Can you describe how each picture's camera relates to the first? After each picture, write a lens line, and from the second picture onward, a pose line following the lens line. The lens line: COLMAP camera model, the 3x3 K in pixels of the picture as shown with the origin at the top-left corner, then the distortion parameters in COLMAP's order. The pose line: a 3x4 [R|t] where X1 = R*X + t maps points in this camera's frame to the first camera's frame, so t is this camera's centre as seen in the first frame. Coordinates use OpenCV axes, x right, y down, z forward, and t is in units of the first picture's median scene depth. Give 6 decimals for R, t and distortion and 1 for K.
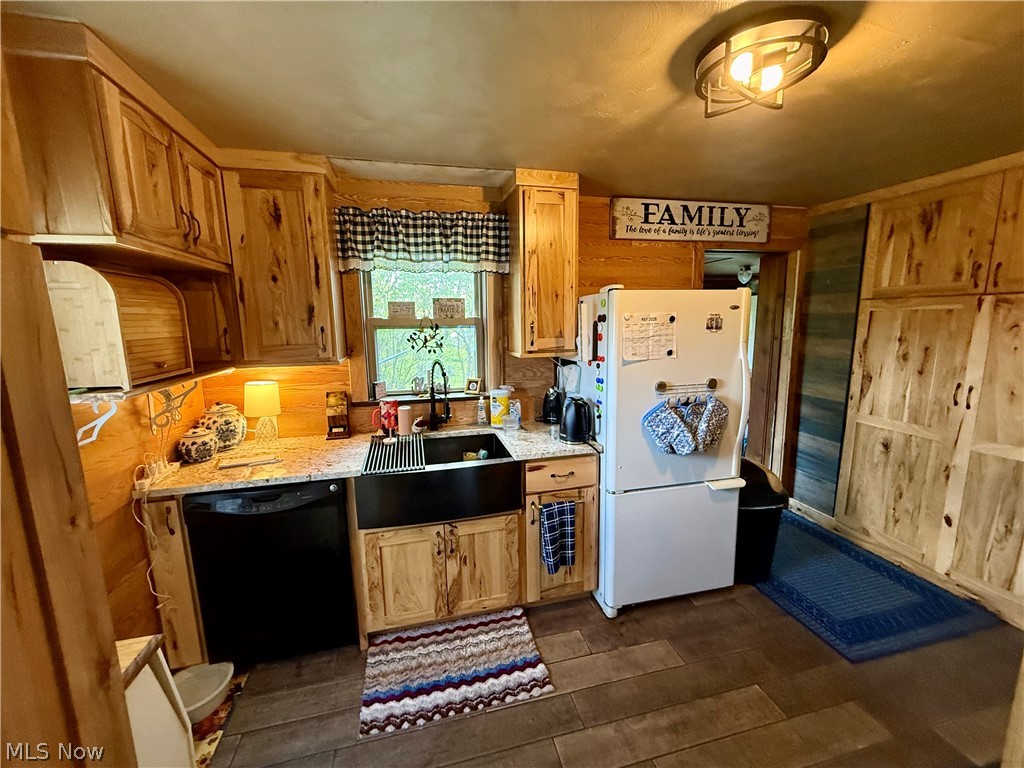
lens RADIAL K [[406.2, 0, 509.2], [0, 406.2, 382.7], [0, 0, 1]] dist [-0.002324, -0.000520]
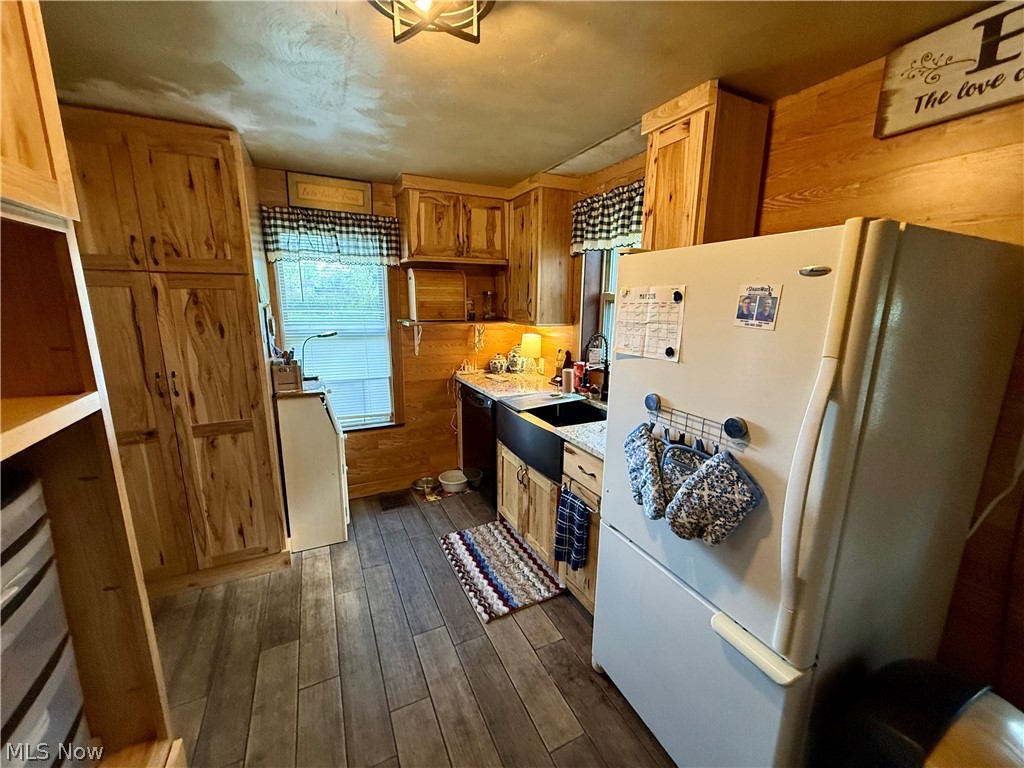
lens RADIAL K [[406.2, 0, 509.2], [0, 406.2, 382.7], [0, 0, 1]] dist [-0.002324, -0.000520]
pose [[0.207647, 0.215939, -0.954072, 0.925741], [-0.162583, 0.969383, 0.184019, -0.100894], [0.964598, 0.116905, 0.236398, 0.617800]]
